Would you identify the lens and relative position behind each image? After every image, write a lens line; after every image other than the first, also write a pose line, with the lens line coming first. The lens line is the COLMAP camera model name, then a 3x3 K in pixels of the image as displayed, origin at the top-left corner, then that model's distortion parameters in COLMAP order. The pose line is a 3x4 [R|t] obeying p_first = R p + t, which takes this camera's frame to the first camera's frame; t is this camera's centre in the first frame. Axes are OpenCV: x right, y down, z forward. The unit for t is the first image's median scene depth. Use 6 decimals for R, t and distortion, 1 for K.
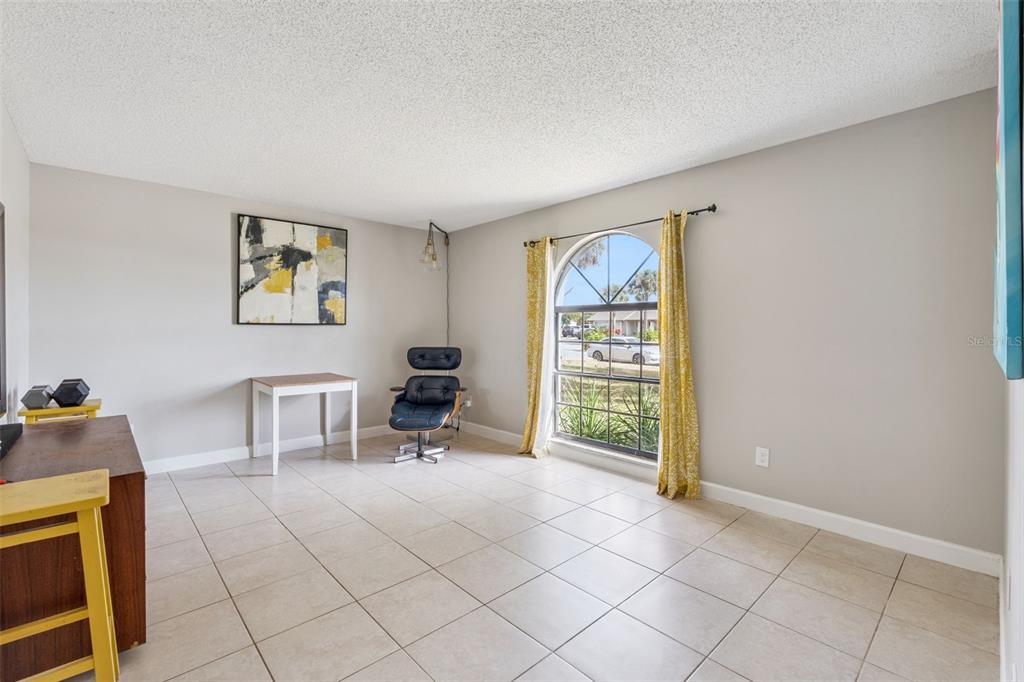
lens RADIAL K [[453.6, 0, 514.0], [0, 453.6, 325.9], [0, 0, 1]] dist [-0.001176, -0.000225]
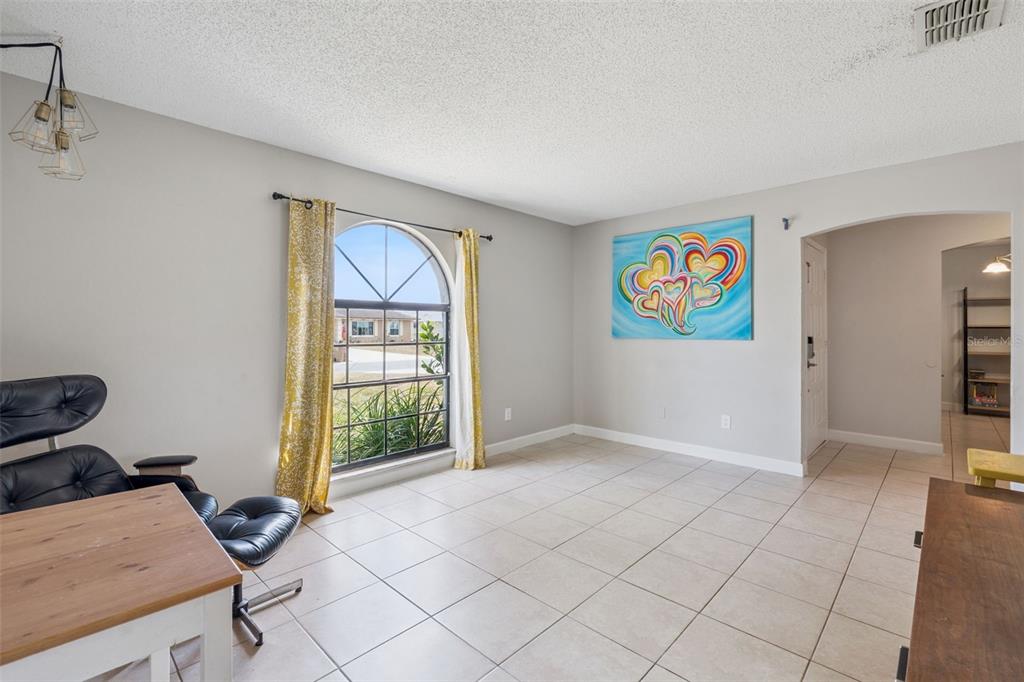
lens RADIAL K [[453.6, 0, 514.0], [0, 453.6, 325.9], [0, 0, 1]] dist [-0.001176, -0.000225]
pose [[-0.054800, 0.001307, 0.998497, -0.715773], [-0.007197, 0.999973, -0.001704, 0.000027], [-0.998471, -0.007280, -0.054789, 0.801710]]
